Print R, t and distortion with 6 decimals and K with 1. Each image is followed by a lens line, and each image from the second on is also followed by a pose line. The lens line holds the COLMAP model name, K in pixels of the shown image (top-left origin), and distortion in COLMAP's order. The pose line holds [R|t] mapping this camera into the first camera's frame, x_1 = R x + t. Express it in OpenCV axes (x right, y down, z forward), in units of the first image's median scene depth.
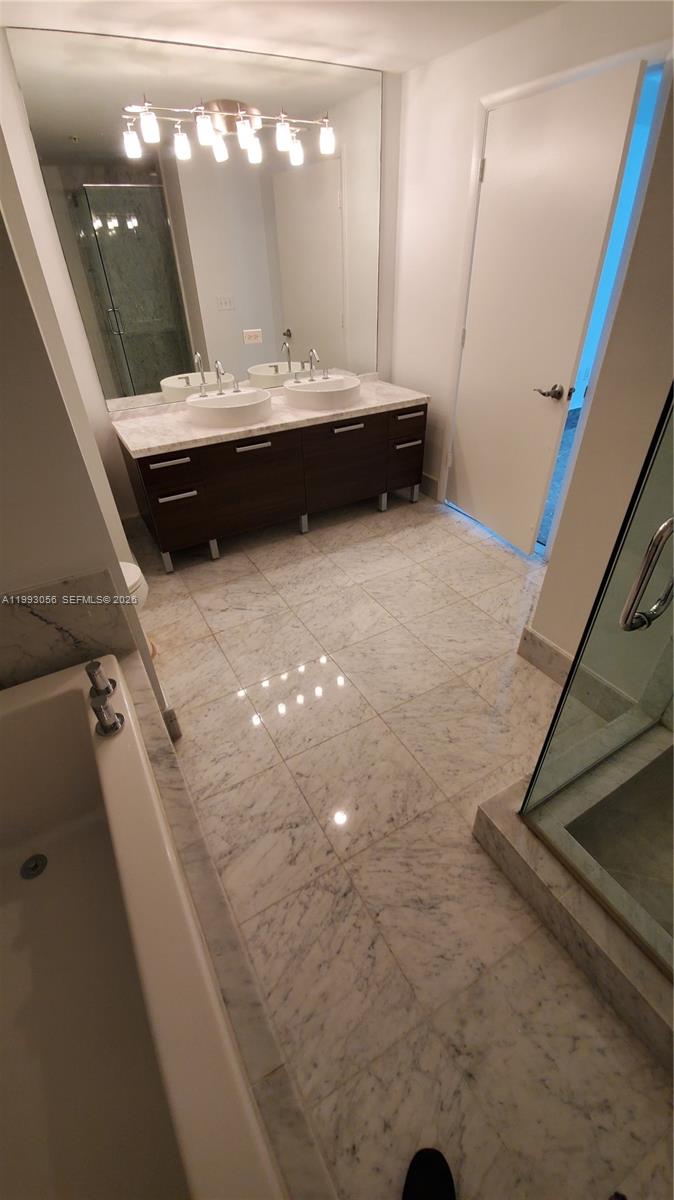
lens RADIAL K [[481.3, 0, 334.9], [0, 481.3, 589.7], [0, 0, 1]] dist [0.009488, -0.012664]
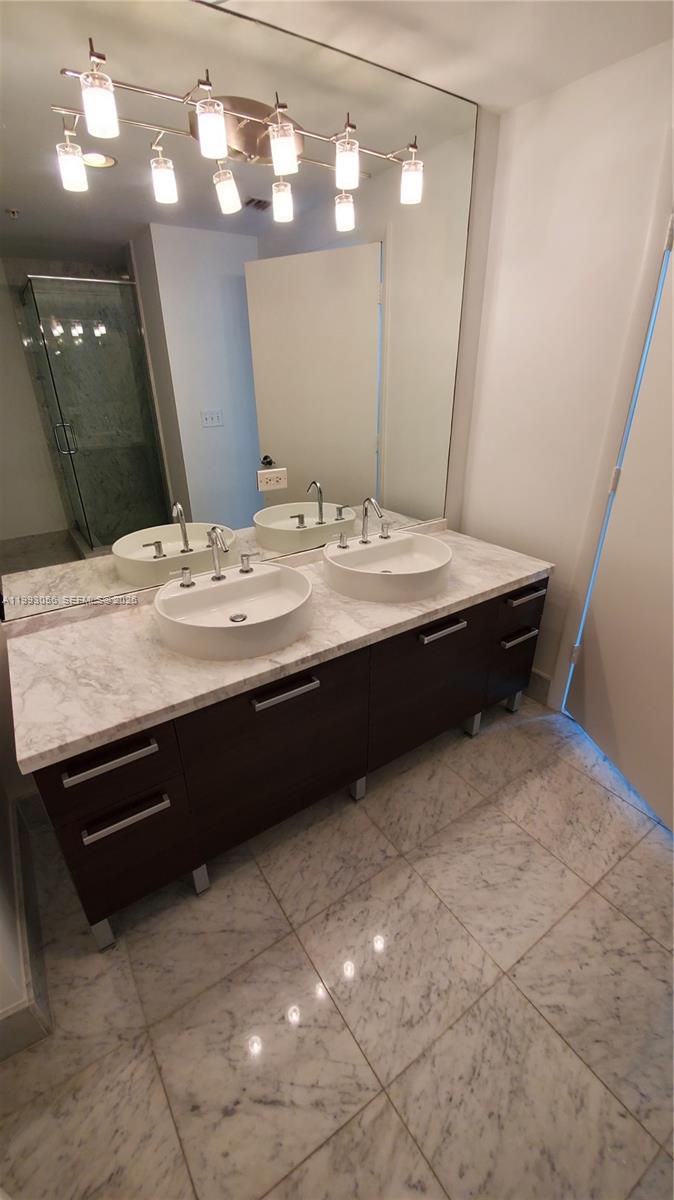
lens RADIAL K [[488.4, 0, 336.2], [0, 488.4, 594.2], [0, 0, 1]] dist [0.000044, -0.007689]
pose [[0.997608, -0.016658, 0.067091, -0.127778], [0.028243, 0.984052, -0.175625, -0.262030], [-0.063096, 0.177099, 0.982168, 0.403695]]
